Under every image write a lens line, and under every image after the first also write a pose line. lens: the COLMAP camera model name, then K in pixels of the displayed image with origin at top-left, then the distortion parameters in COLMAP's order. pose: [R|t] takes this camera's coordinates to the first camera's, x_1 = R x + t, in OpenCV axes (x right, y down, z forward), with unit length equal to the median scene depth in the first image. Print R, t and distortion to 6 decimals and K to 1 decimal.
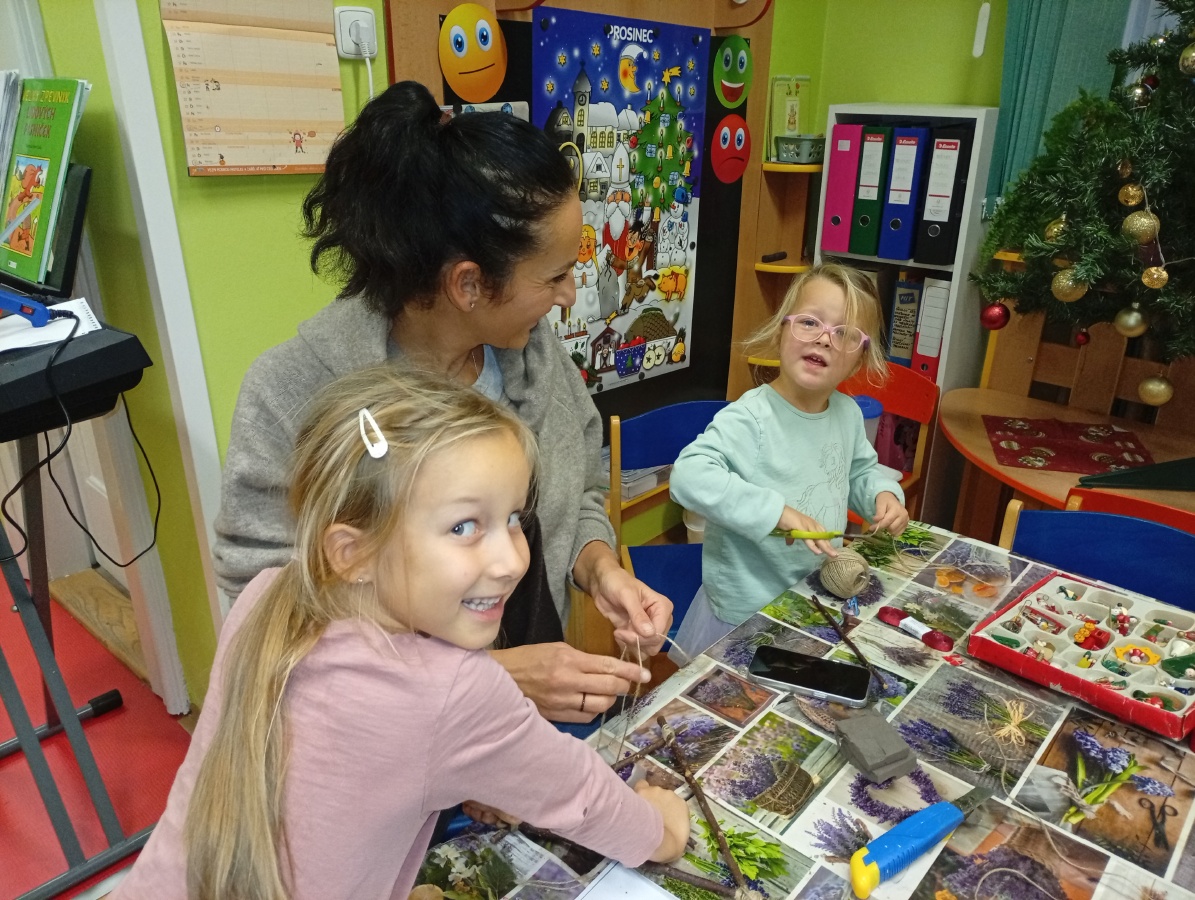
lens RADIAL K [[906.8, 0, 592.5], [0, 906.8, 446.6], [0, 0, 1]] dist [0.076009, -0.099442]
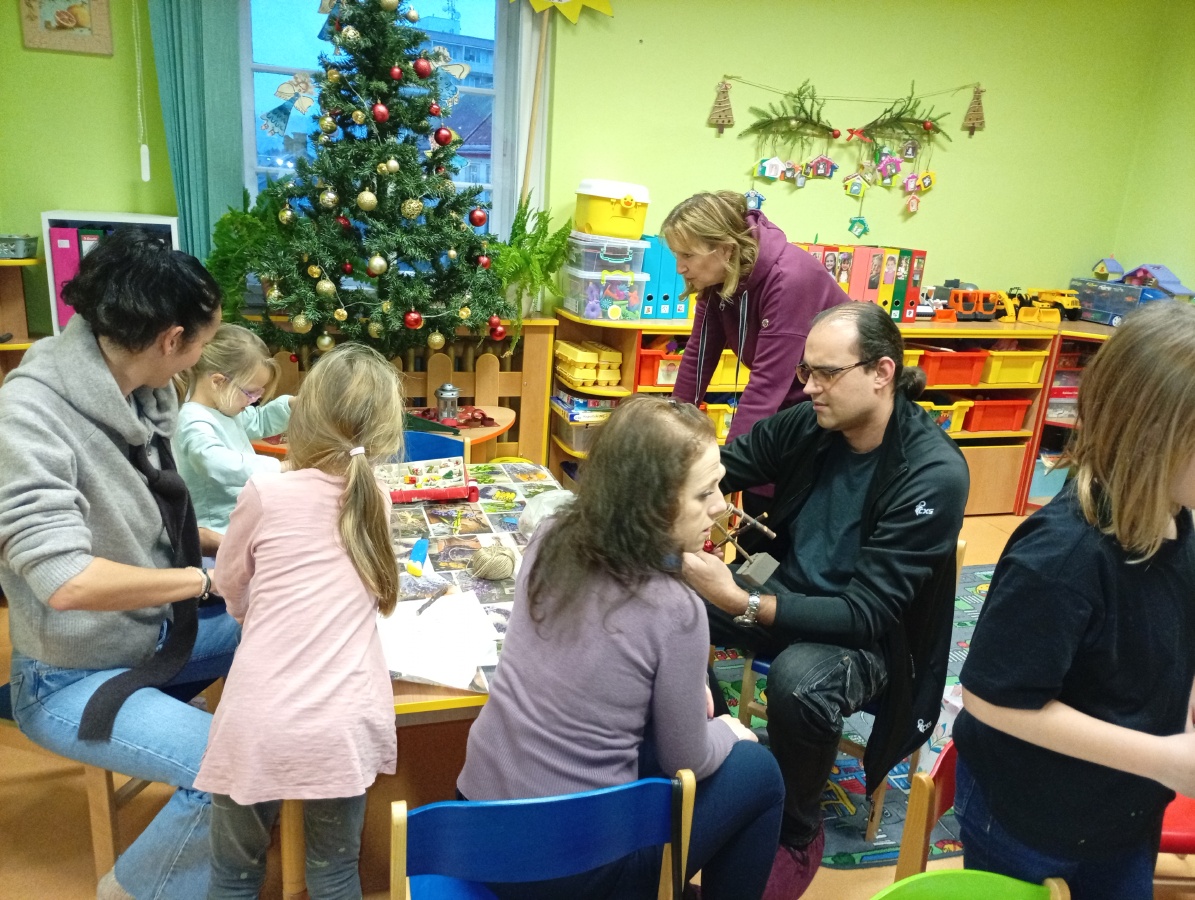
lens RADIAL K [[906.8, 0, 592.5], [0, 906.8, 446.6], [0, 0, 1]] dist [0.076009, -0.099442]
pose [[0.502487, -0.211349, 0.838354, -0.825875], [0.277409, 0.957805, 0.075191, 0.081752], [-0.818872, 0.194784, 0.539915, -0.397568]]
